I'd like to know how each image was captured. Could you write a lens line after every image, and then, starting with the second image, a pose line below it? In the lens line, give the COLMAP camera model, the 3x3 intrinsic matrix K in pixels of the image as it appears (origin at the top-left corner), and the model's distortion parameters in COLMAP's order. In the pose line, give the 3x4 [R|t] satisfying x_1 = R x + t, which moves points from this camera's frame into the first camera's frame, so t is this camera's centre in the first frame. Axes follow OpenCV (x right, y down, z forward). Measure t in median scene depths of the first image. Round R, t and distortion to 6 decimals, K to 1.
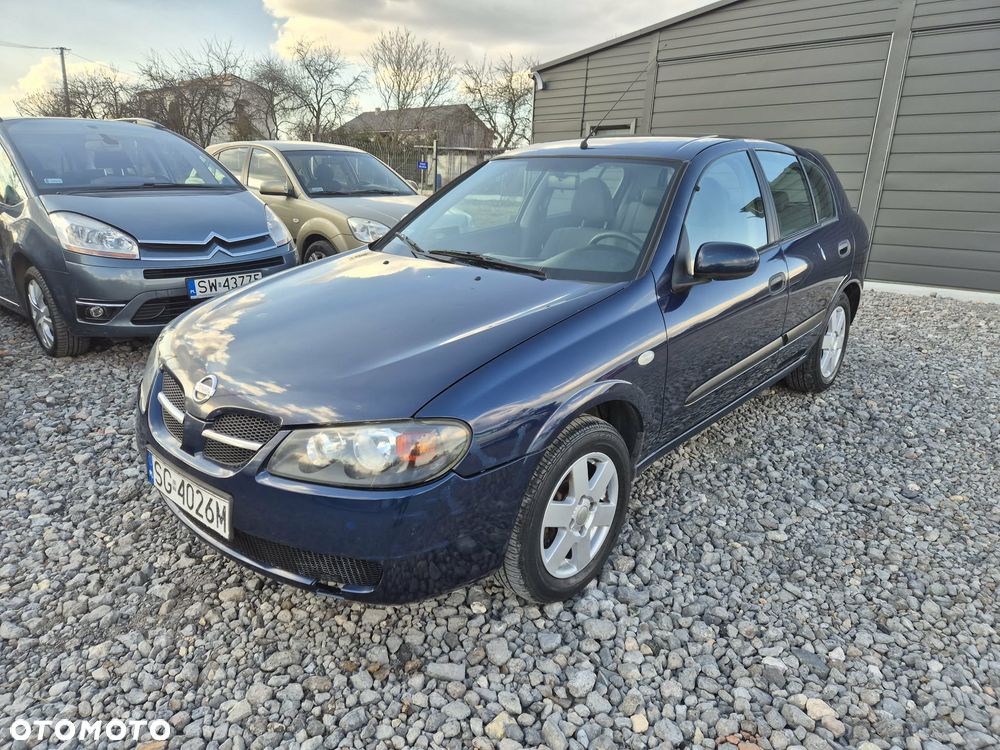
lens RADIAL K [[691.4, 0, 474.4], [0, 691.4, 376.8], [0, 0, 1]] dist [0.075008, -0.067133]
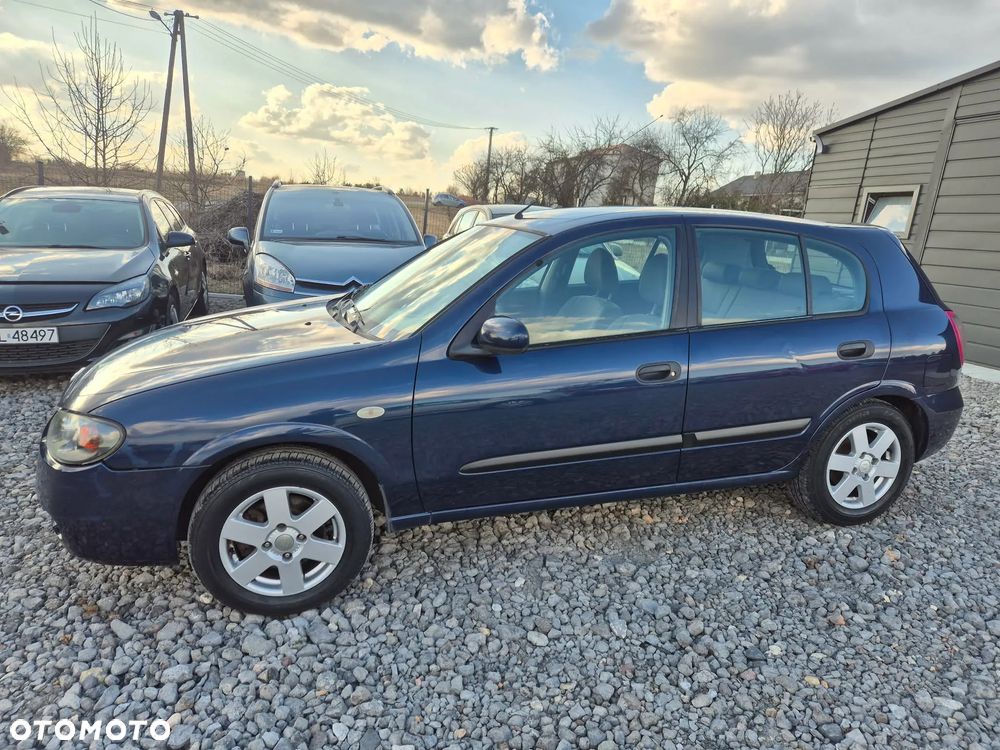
lens RADIAL K [[675.5, 0, 474.8], [0, 675.5, 376.8], [0, 0, 1]] dist [0.064136, -0.051381]
pose [[0.854085, 0.146186, -0.499168, 0.713031], [-0.183490, 0.982673, -0.026168, -0.066857], [0.486694, 0.113942, 0.866110, 0.142458]]
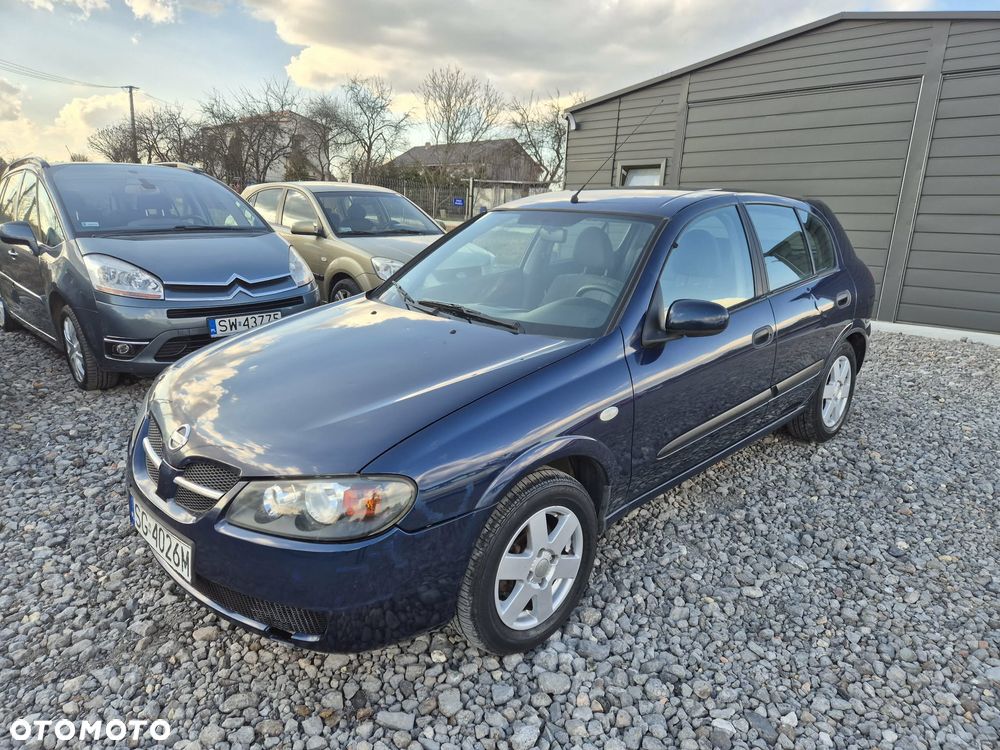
lens RADIAL K [[690.4, 0, 482.3], [0, 690.4, 380.0], [0, 0, 1]] dist [0.073708, -0.065640]
pose [[0.998214, 0.017104, -0.057237, 0.094979], [-0.019147, 0.999192, -0.035347, -0.029632], [0.056586, 0.036380, 0.997735, -0.023136]]
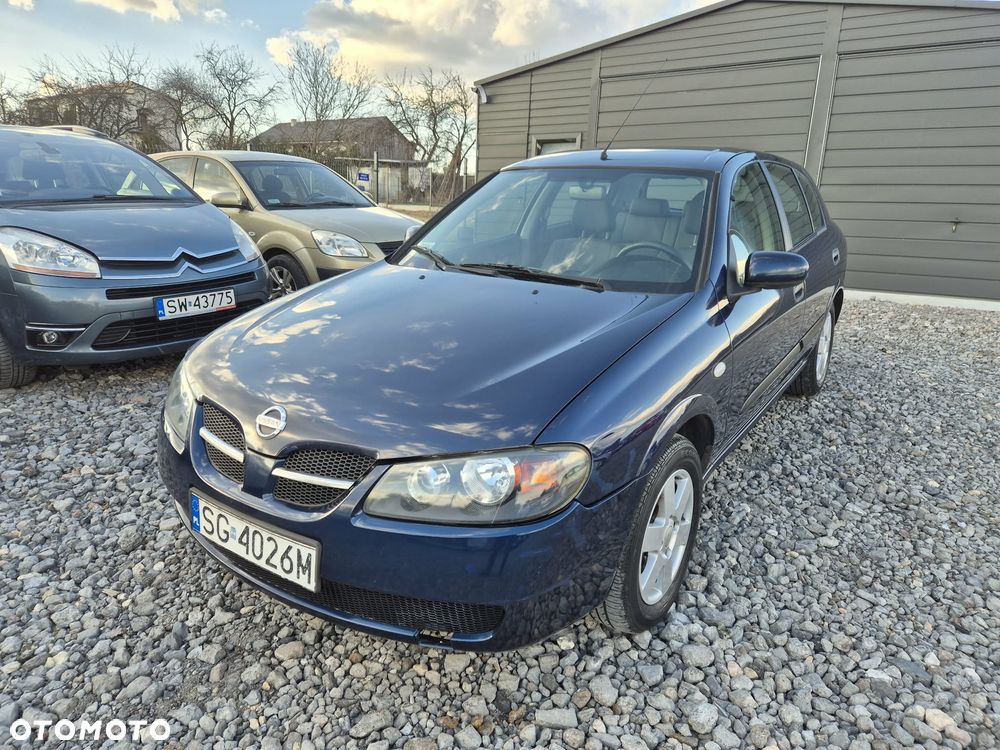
lens RADIAL K [[695.0, 0, 488.9], [0, 695.0, 364.9], [0, 0, 1]] dist [0.067347, -0.059487]
pose [[0.990542, -0.034256, 0.132864, -0.163797], [0.038676, 0.998776, -0.030830, -0.012543], [-0.131646, 0.035677, 0.990655, 0.053537]]
